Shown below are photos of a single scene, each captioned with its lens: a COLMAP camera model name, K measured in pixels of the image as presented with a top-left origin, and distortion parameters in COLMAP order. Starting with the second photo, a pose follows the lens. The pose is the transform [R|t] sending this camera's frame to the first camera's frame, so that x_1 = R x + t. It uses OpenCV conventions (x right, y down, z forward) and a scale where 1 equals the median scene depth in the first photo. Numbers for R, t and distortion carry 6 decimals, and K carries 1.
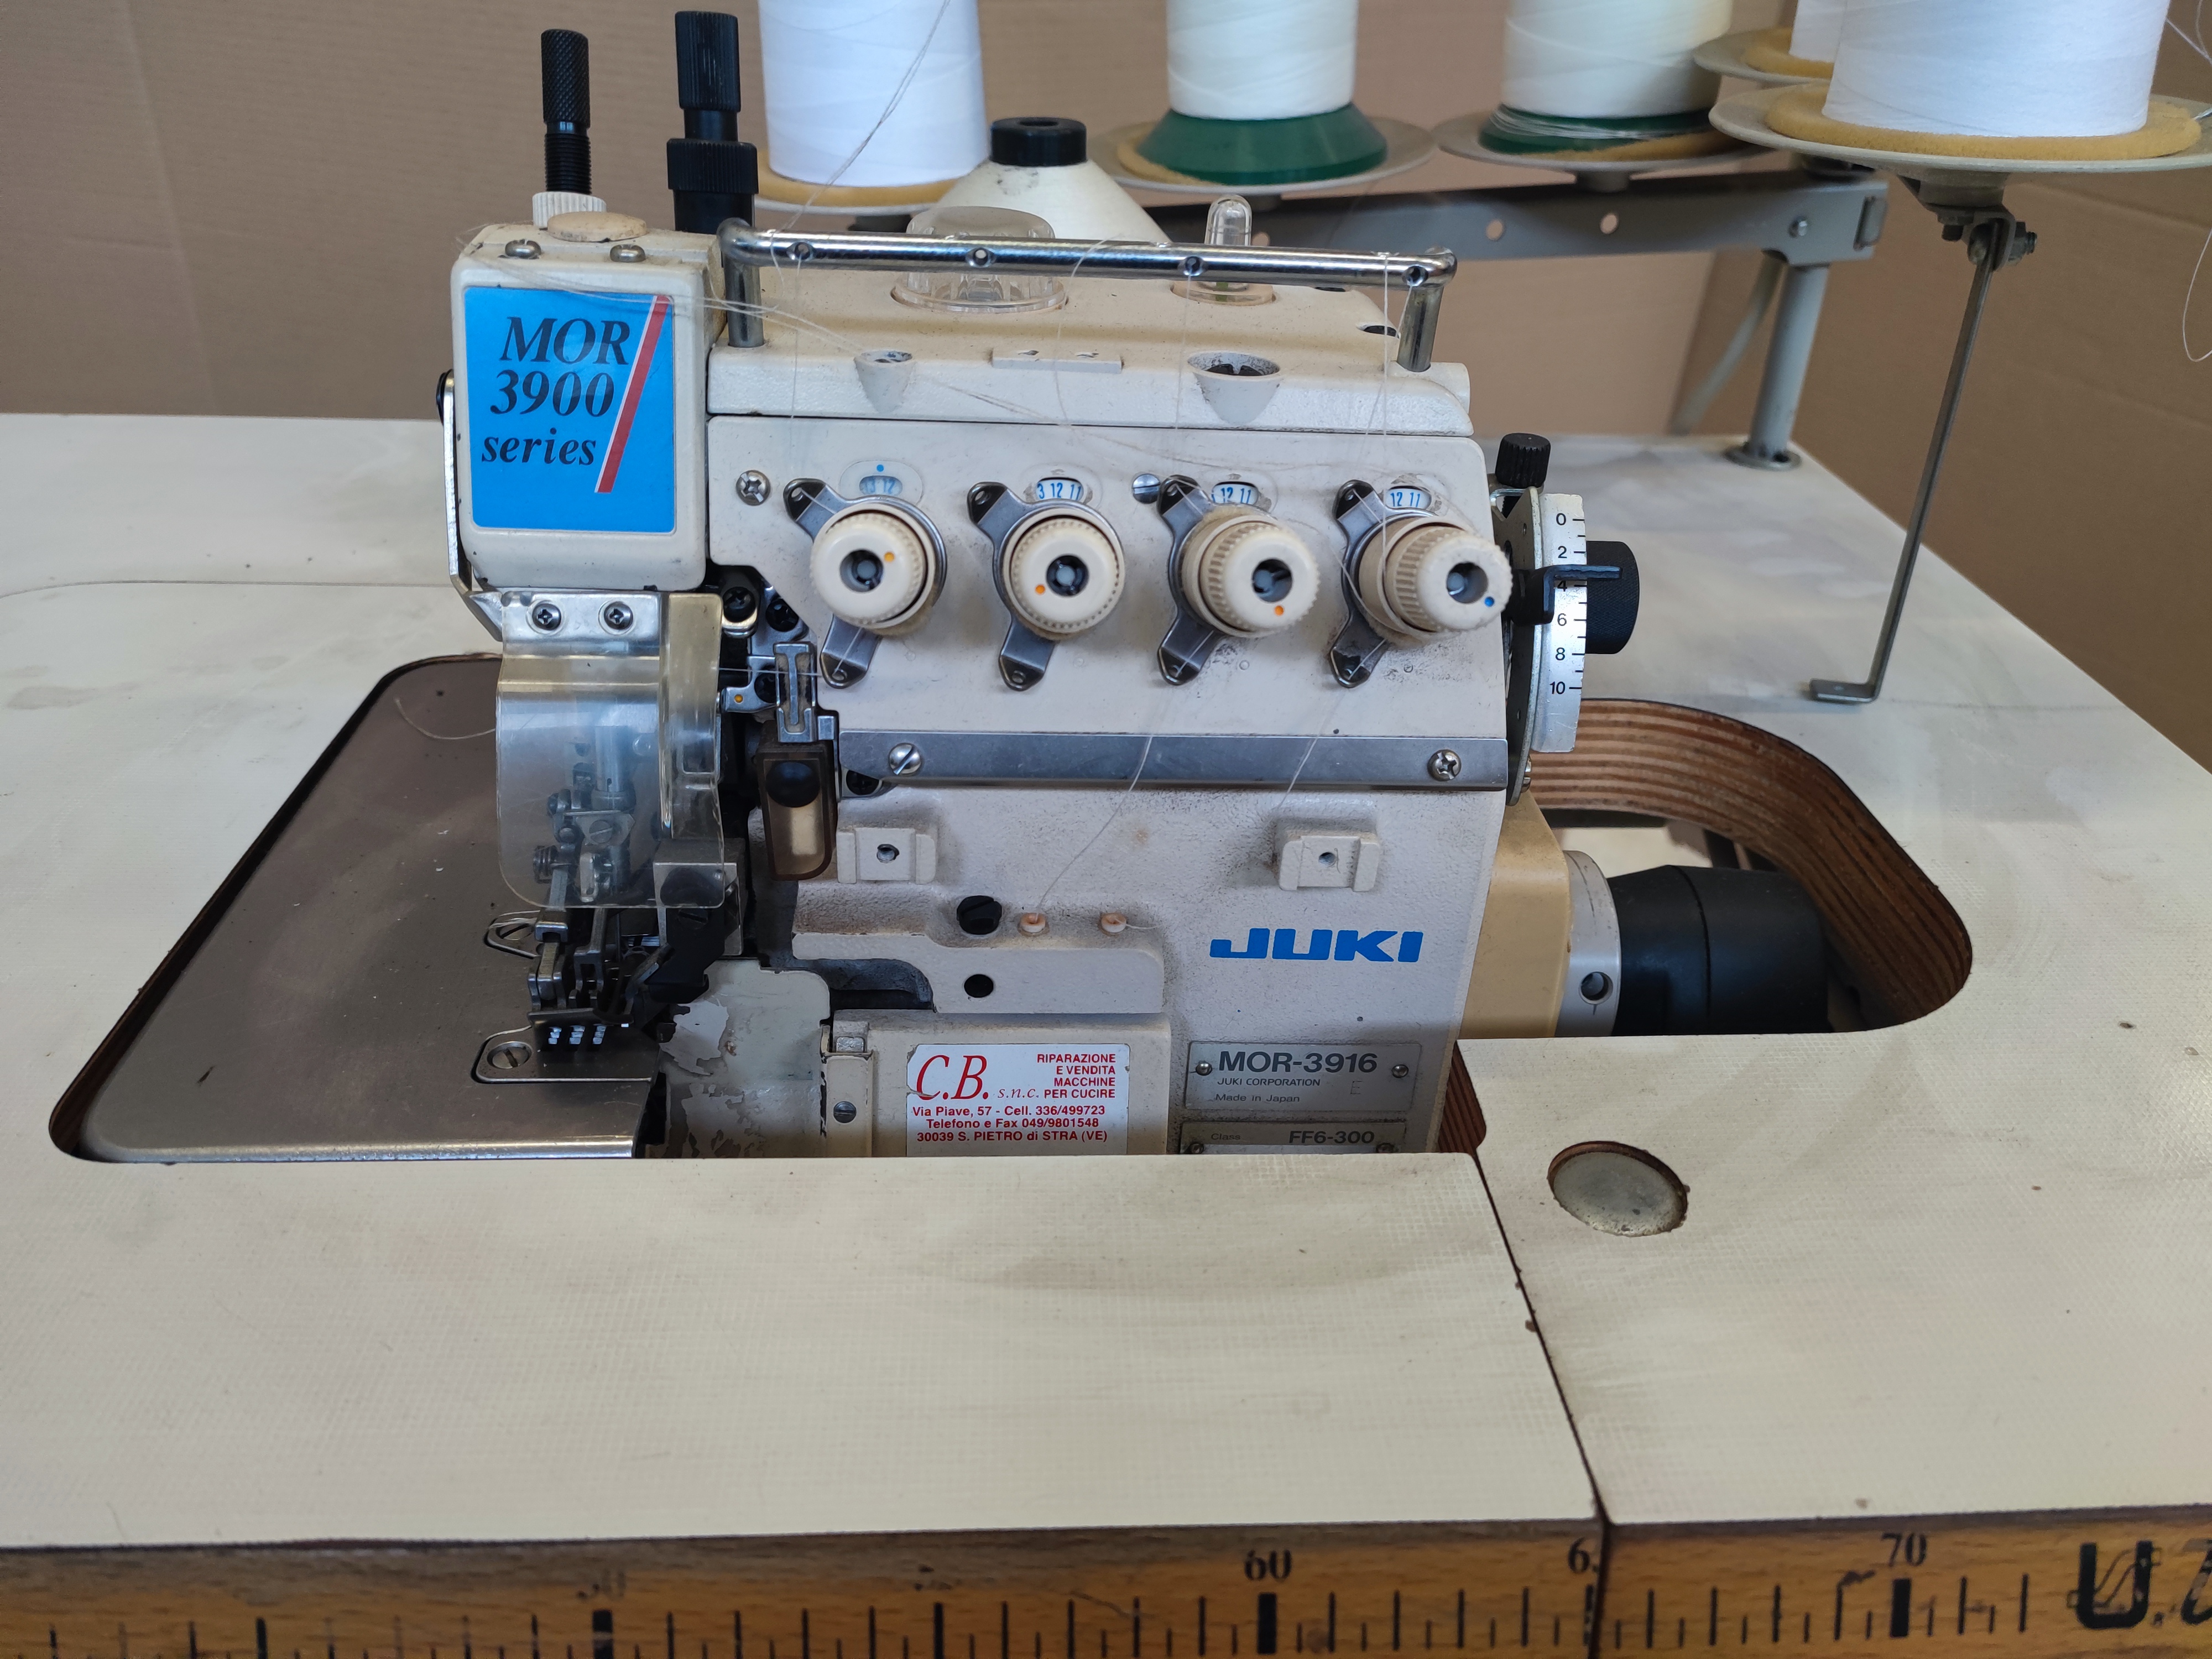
lens RADIAL K [[1626.2, 0, 1100.2], [0, 1626.2, 836.1], [0, 0, 1]] dist [0.027541, -0.047330]
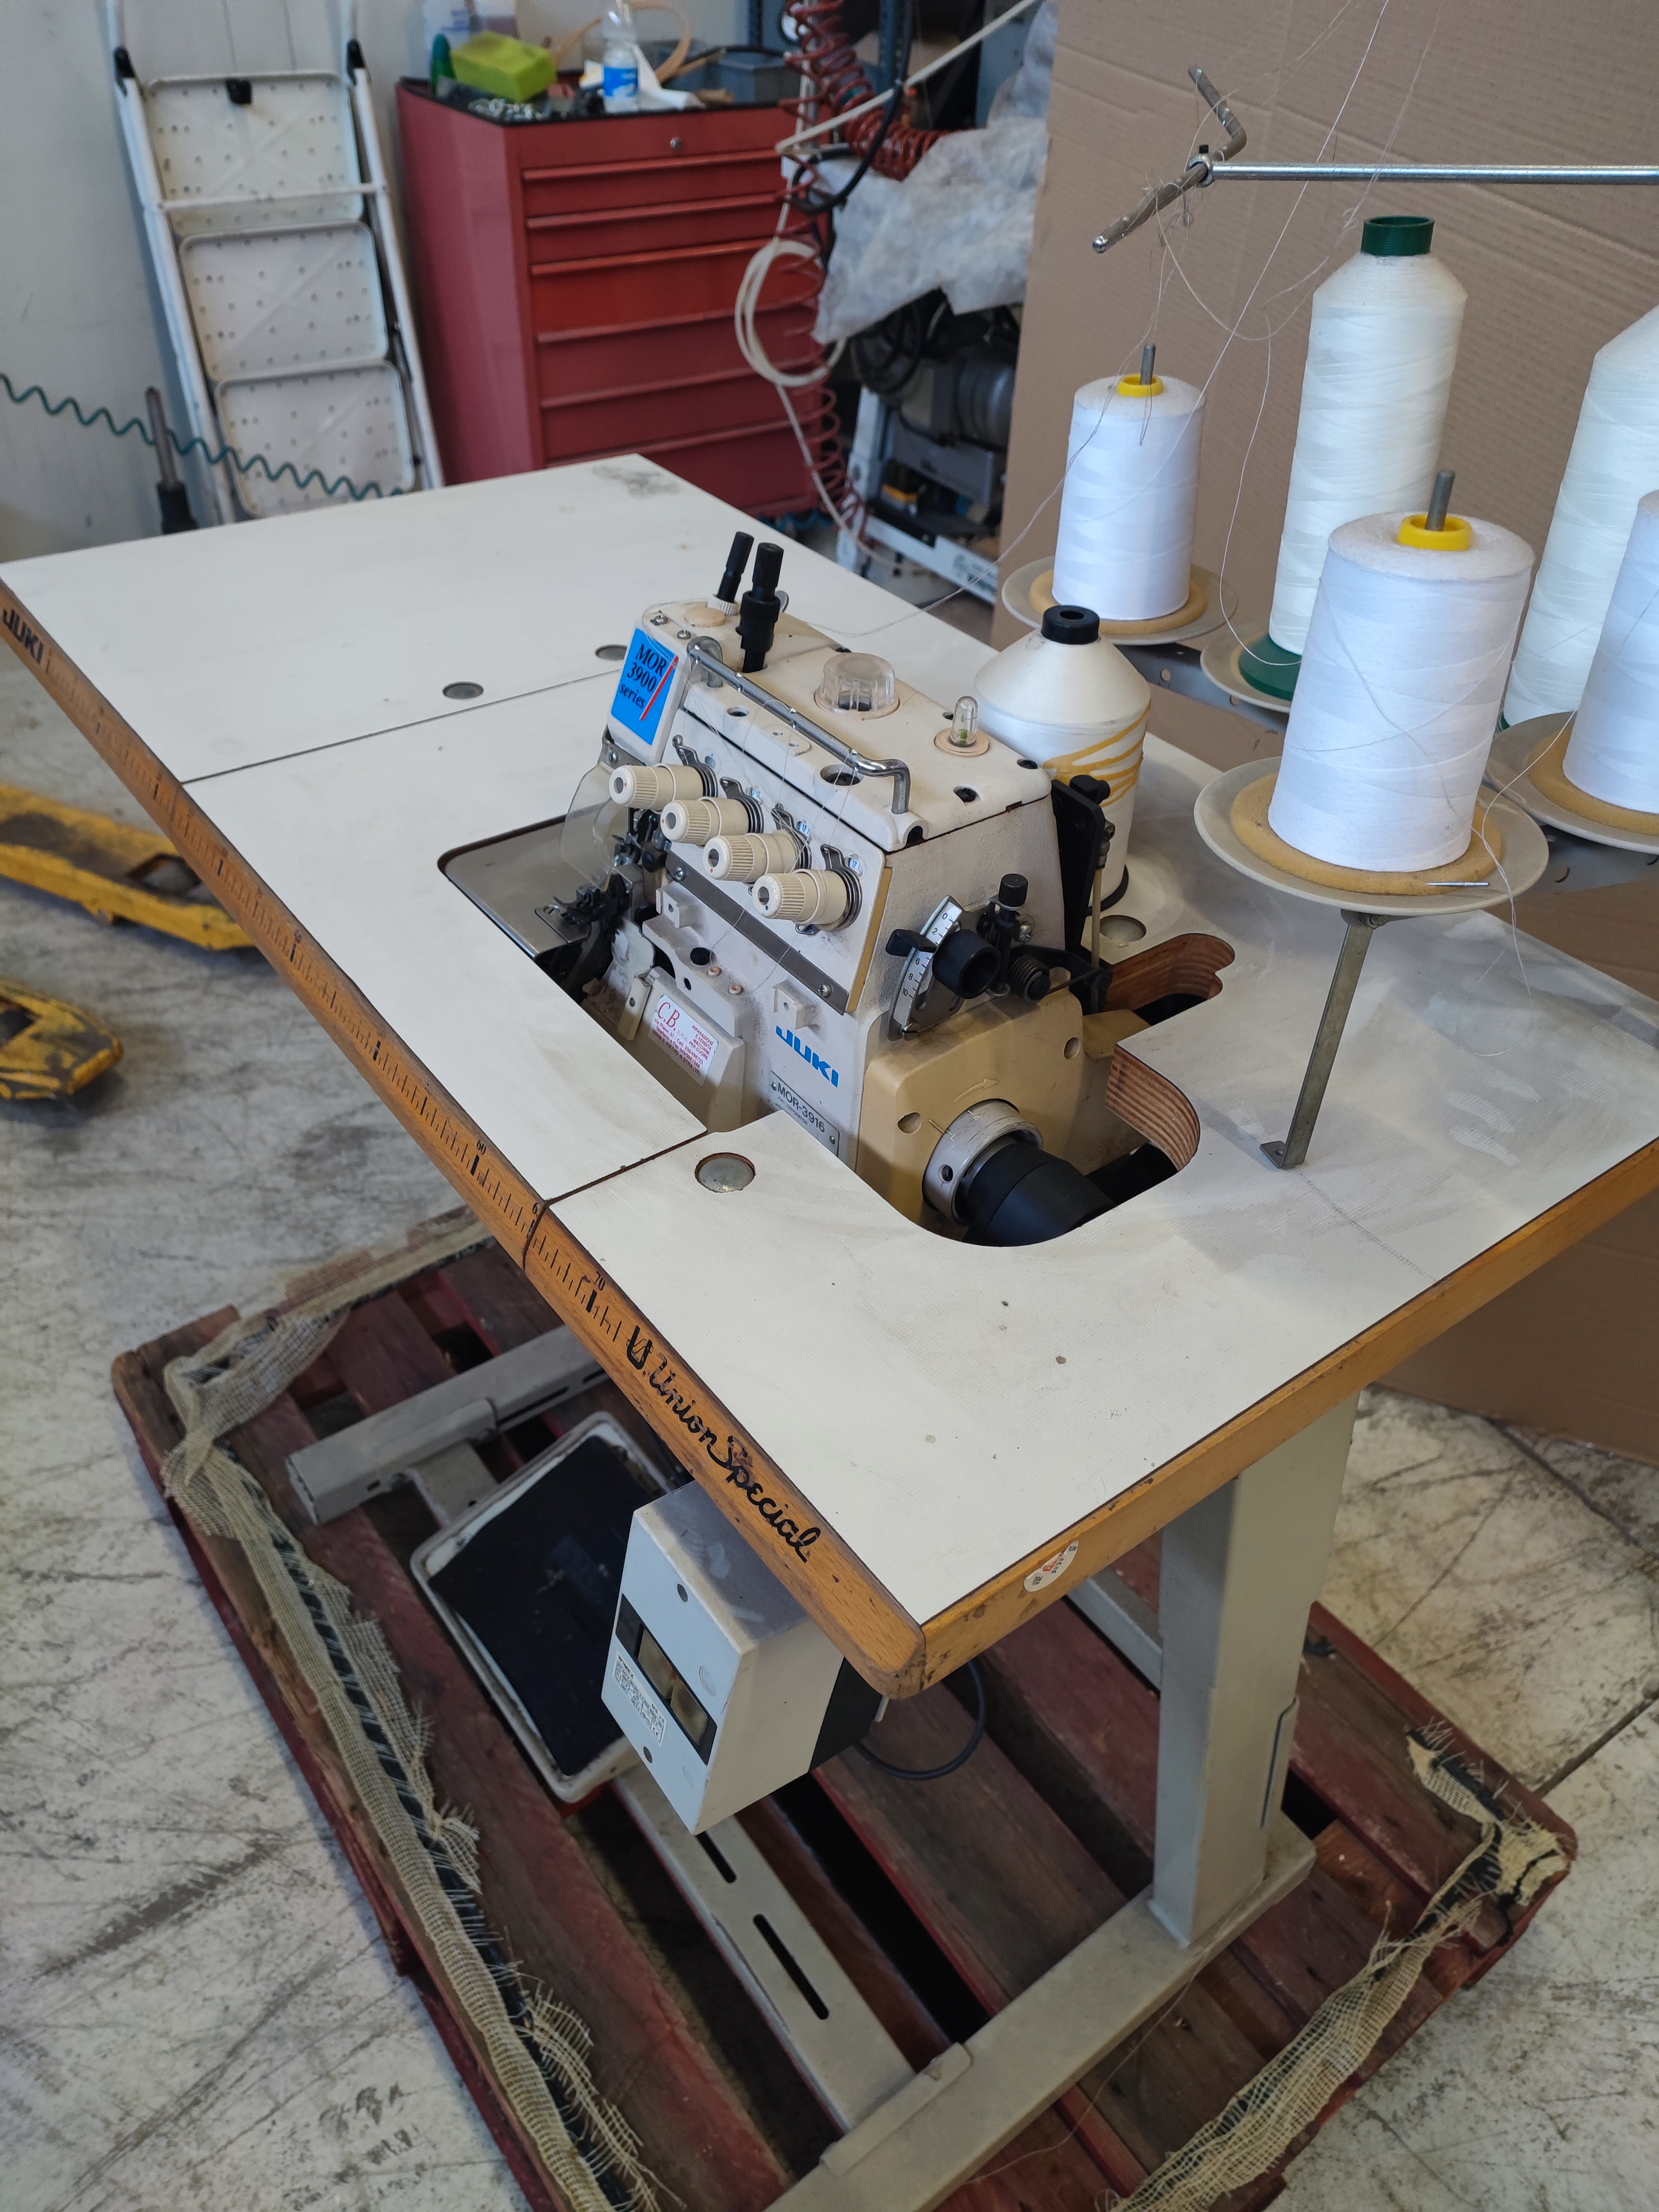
lens RADIAL K [[1611.9, 0, 823.1], [0, 1611.9, 1105.8], [0, 0, 1]] dist [0.019814, -0.007792]
pose [[0.565363, 0.517925, -0.641964, 1.627402], [-0.451245, 0.845702, 0.284897, -0.508750], [0.690465, 0.128613, 0.711840, -0.451597]]
